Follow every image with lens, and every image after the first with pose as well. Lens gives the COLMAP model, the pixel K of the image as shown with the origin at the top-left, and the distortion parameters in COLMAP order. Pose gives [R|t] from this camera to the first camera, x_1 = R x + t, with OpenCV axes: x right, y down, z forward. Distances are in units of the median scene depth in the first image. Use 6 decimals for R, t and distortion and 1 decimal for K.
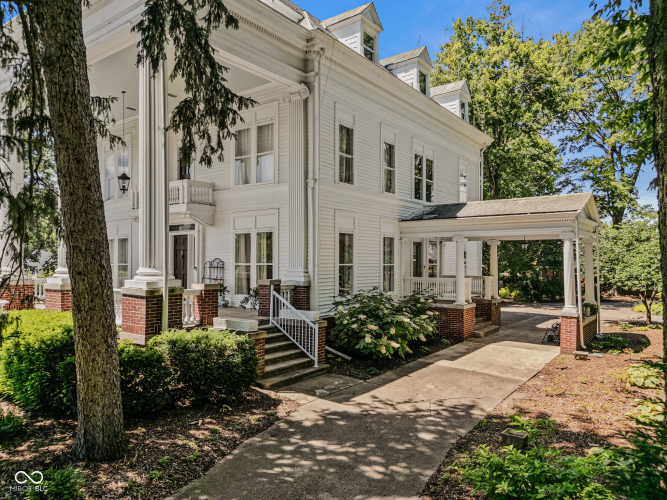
lens RADIAL K [[477.5, 0, 330.4], [0, 477.5, 254.5], [0, 0, 1]] dist [0.014995, -0.006031]
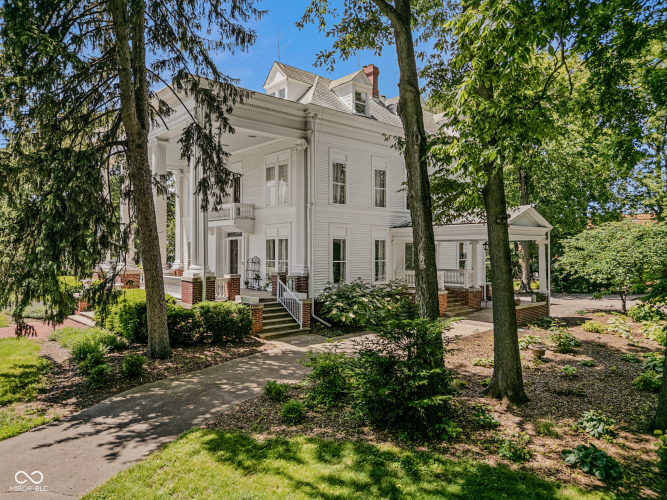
lens RADIAL K [[477.5, 0, 335.1], [0, 477.5, 243.1], [0, 0, 1]] dist [0.014995, -0.006031]
pose [[0.981104, -0.003536, -0.193451, 0.373258], [0.003399, 0.999994, -0.001043, -0.039825], [0.193453, 0.000366, 0.981109, -0.491232]]
